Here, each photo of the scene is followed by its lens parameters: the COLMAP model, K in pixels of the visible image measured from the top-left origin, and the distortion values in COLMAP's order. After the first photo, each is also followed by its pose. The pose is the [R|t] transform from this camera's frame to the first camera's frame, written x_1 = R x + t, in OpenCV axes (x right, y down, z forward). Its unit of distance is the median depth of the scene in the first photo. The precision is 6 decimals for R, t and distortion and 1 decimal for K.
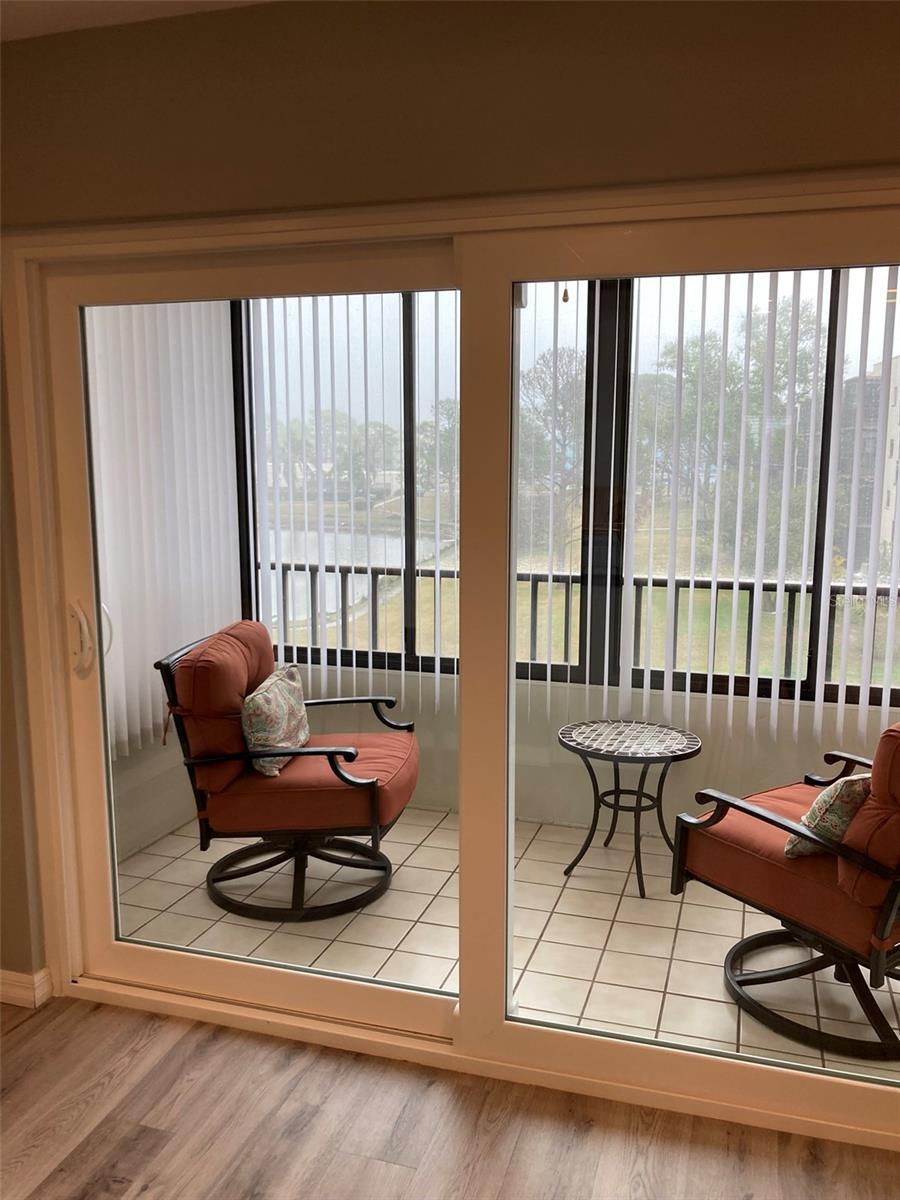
lens RADIAL K [[976.2, 0, 450.1], [0, 976.2, 616.2], [0, 0, 1]] dist [0.002307, -0.003877]
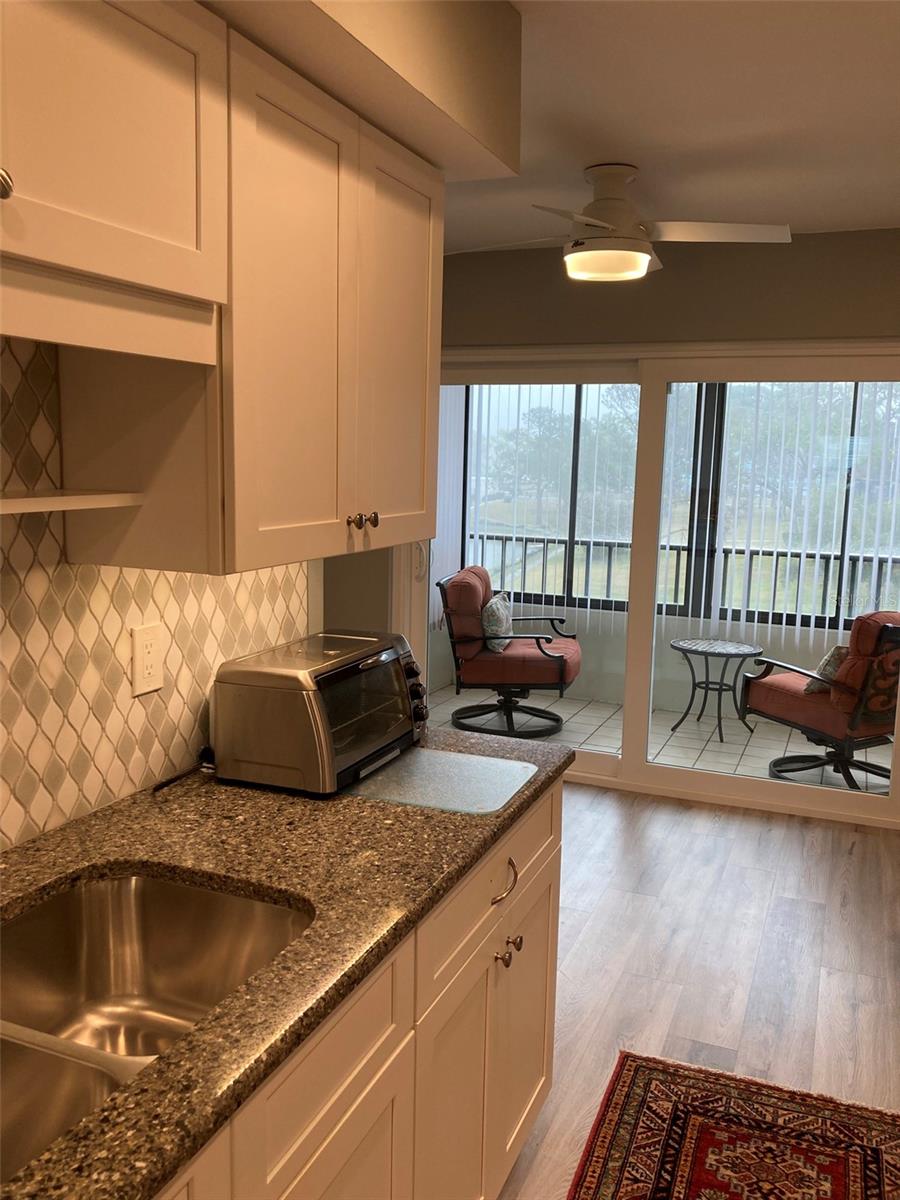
lens RADIAL K [[989.5, 0, 450.0], [0, 989.5, 600.0], [0, 0, 1]] dist [0.011068, 0.013971]
pose [[0.995871, 0.043622, -0.079607, -0.120577], [-0.045864, 0.998595, -0.026561, 0.109165], [0.078337, 0.030102, 0.996472, -0.628145]]
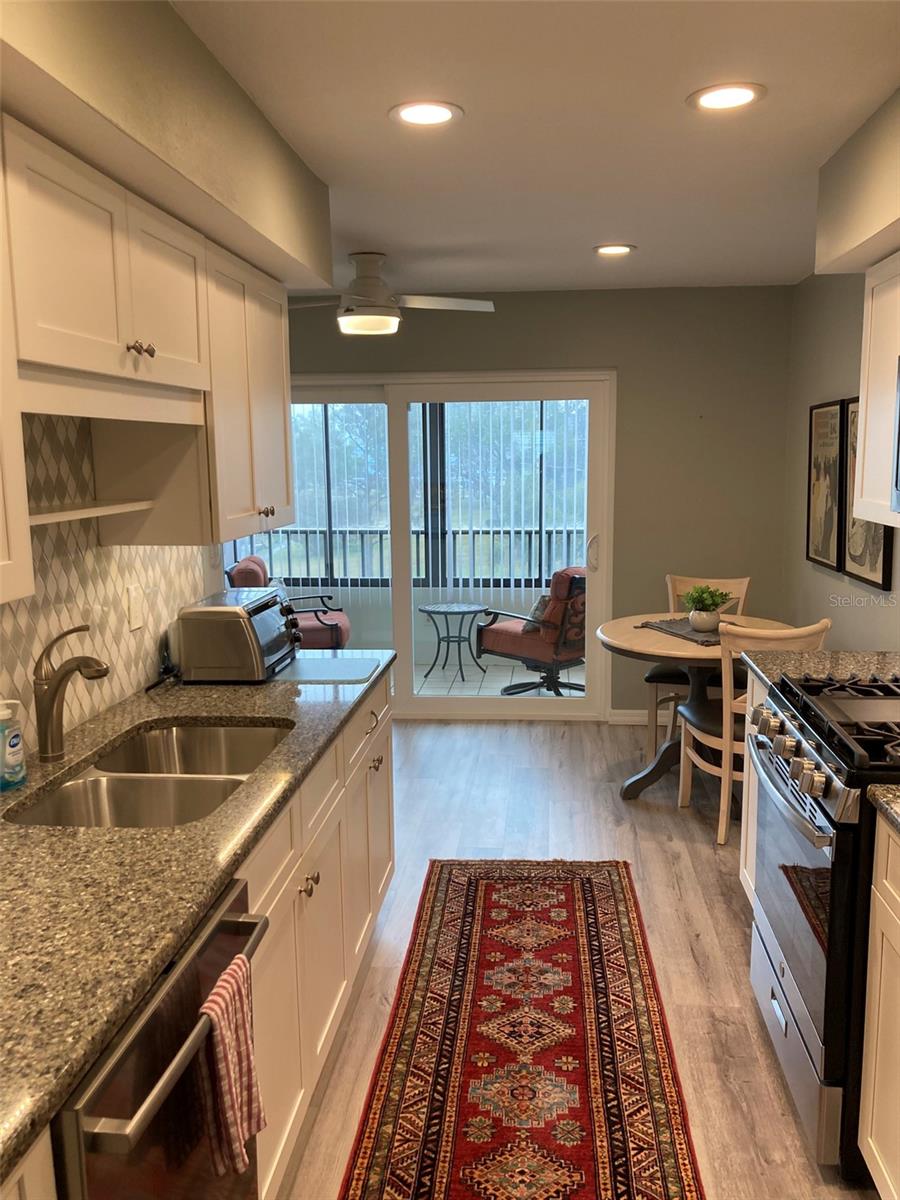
lens RADIAL K [[989.6, 0, 450.0], [0, 989.6, 600.0], [0, 0, 1]] dist [0.289963, 0.002063]
pose [[0.978894, -0.033885, 0.201540, -0.229762], [0.039919, 0.998866, -0.025947, 0.157612], [-0.200432, 0.033444, 0.979137, -0.978075]]
